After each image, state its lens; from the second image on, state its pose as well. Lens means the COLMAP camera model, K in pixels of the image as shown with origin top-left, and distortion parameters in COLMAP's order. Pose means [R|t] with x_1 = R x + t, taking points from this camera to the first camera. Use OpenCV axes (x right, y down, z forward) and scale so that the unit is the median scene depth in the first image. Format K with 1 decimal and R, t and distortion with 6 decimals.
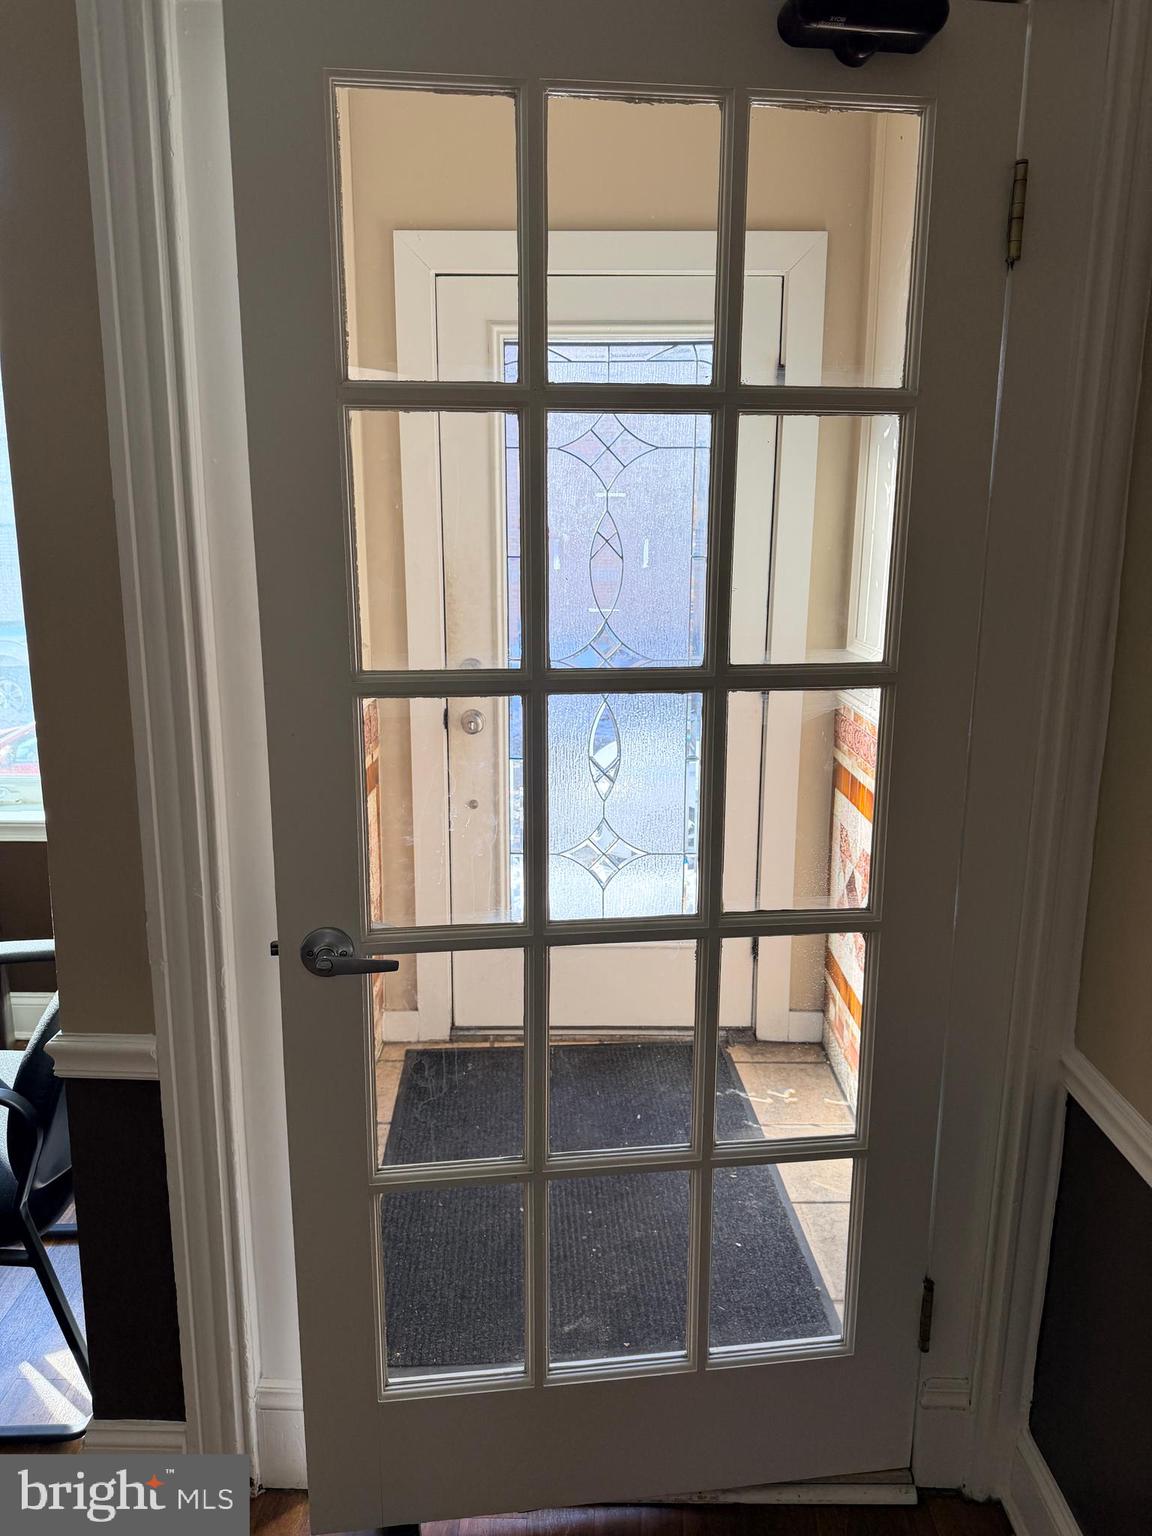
lens RADIAL K [[1097.5, 0, 569.8], [0, 1097.5, 768.3], [0, 0, 1]] dist [0.069553, -0.010136]
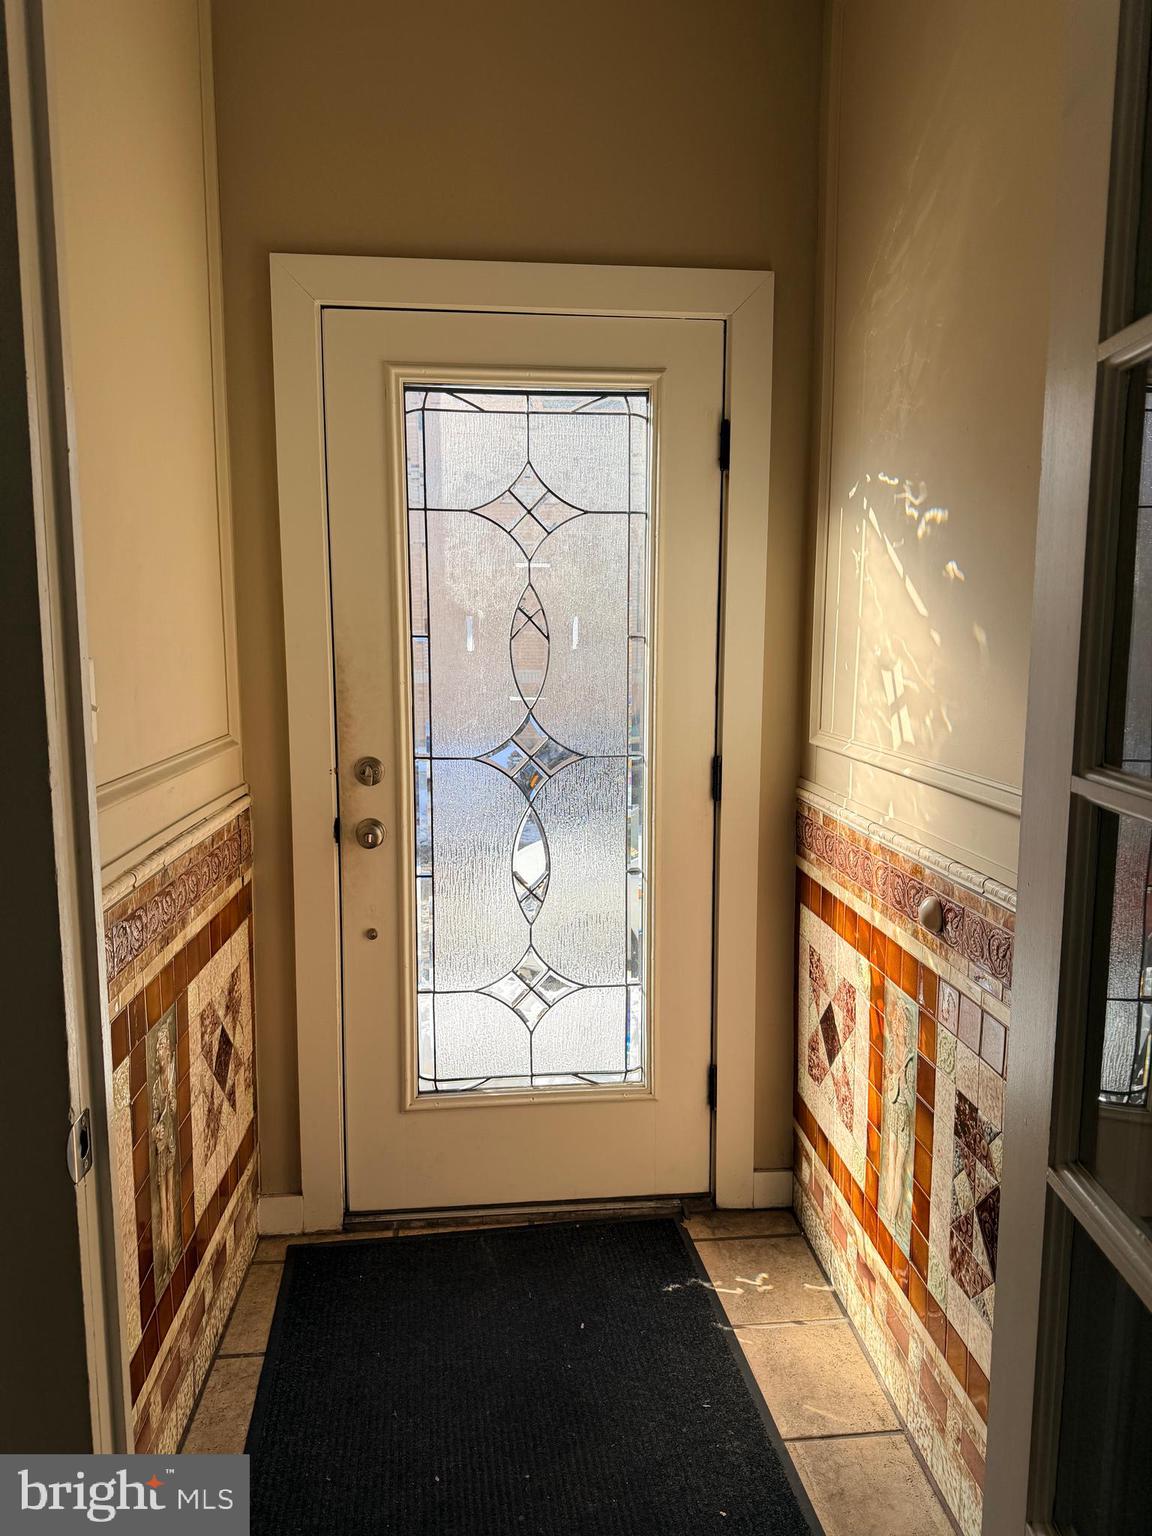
lens RADIAL K [[1097.5, 0, 574.1], [0, 1097.5, 779.0], [0, 0, 1]] dist [0.069553, -0.010136]
pose [[0.995341, -0.014512, 0.095323, -0.014365], [0.022523, 0.996252, -0.083512, -0.010976], [-0.093753, 0.085270, 0.991937, 0.161627]]
